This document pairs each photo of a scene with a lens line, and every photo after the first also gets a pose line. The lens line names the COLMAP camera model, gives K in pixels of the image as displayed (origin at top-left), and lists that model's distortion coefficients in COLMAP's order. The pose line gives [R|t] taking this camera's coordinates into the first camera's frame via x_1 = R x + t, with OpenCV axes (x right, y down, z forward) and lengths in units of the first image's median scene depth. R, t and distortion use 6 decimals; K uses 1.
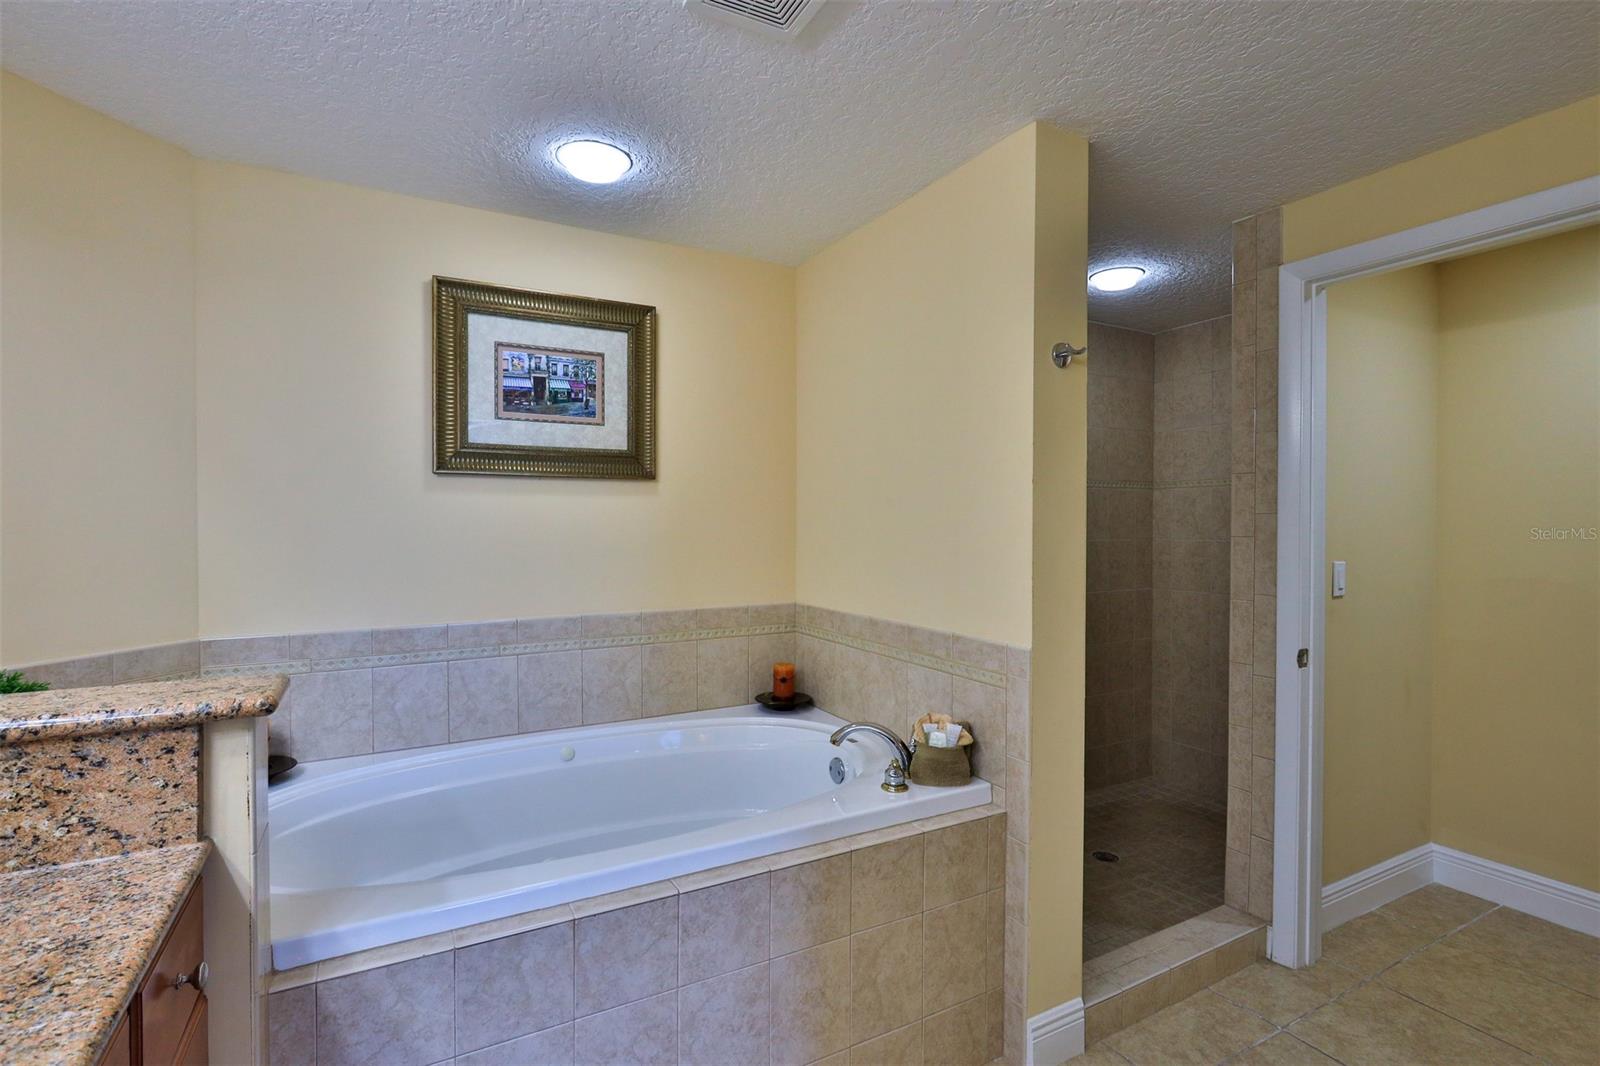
lens RADIAL K [[754.6, 0, 792.6], [0, 754.6, 533.7], [0, 0, 1]] dist [-0.004558, 0.000491]
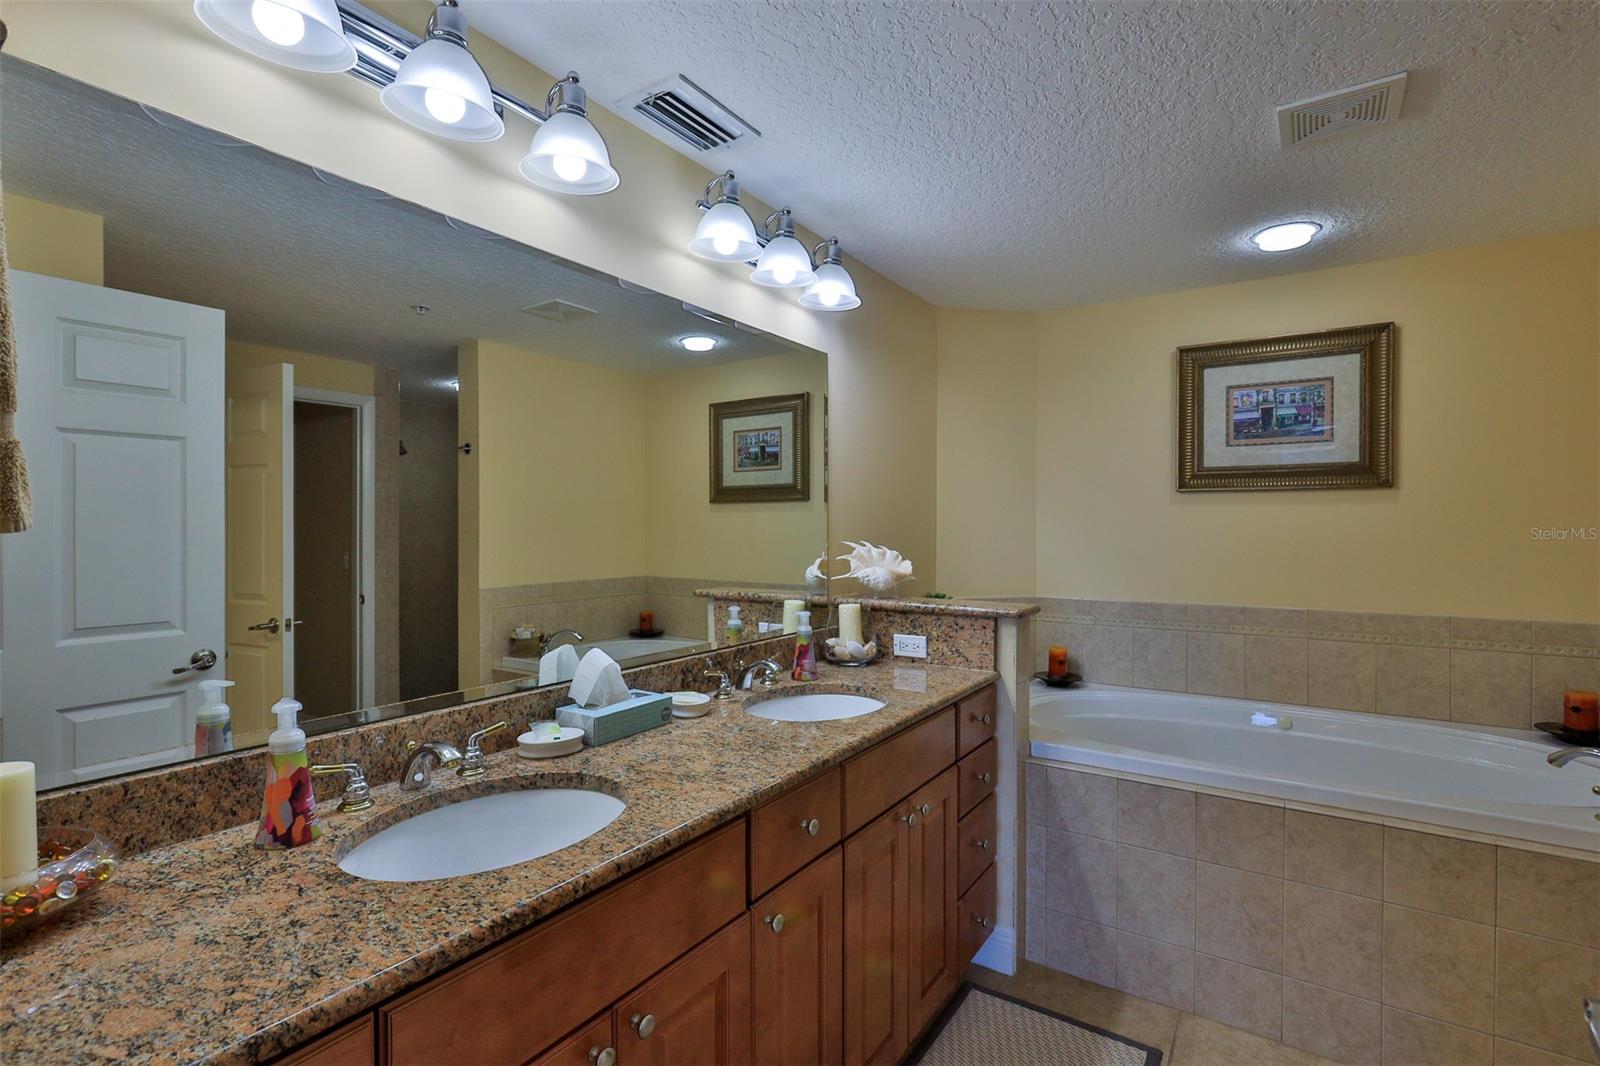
lens RADIAL K [[754.6, 0, 793.0], [0, 754.6, 532.4], [0, 0, 1]] dist [-0.004558, 0.000491]
pose [[0.482513, 0.009903, -0.875833, 0.365341], [-0.014710, 0.999887, 0.003202, -0.000285], [0.875766, 0.011338, 0.482604, -0.252682]]
